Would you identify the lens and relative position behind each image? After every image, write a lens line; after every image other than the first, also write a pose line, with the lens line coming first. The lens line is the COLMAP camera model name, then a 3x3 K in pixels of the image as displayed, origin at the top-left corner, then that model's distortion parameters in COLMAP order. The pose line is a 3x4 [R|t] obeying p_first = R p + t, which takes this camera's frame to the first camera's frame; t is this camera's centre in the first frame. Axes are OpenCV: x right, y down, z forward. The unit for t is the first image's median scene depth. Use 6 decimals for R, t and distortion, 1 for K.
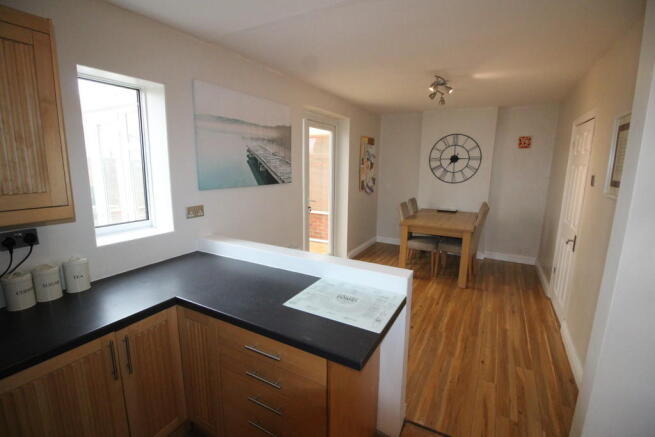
lens RADIAL K [[306.6, 0, 325.1], [0, 306.6, 217.2], [0, 0, 1]] dist [-0.002643, -0.000452]
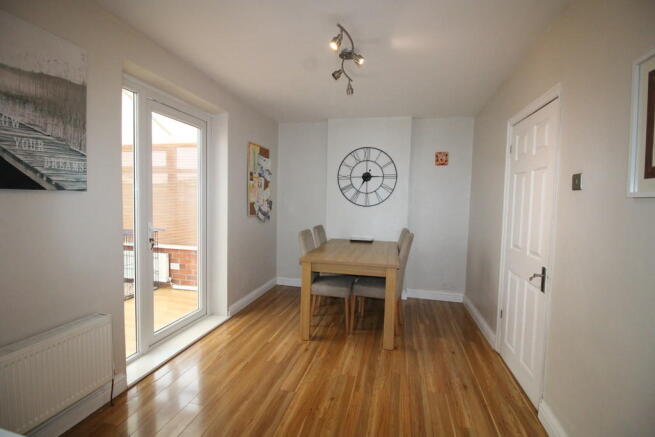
lens RADIAL K [[306.6, 0, 327.1], [0, 306.6, 216.5], [0, 0, 1]] dist [-0.002643, -0.000452]
pose [[0.961096, -0.004609, 0.276176, 0.108936], [0.036978, 0.993007, -0.112114, 0.003292], [-0.273728, 0.117965, 0.954546, 0.304397]]
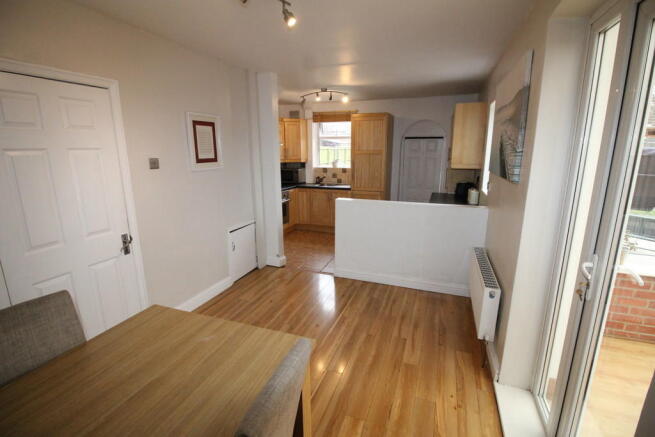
lens RADIAL K [[306.6, 0, 328.2], [0, 306.6, 217.7], [0, 0, 1]] dist [-0.002643, -0.000452]
pose [[-0.987900, 0.025422, -0.152996, 0.268950], [-0.035511, 0.923192, 0.382695, -0.209032], [0.150974, 0.383497, -0.911118, 1.207674]]
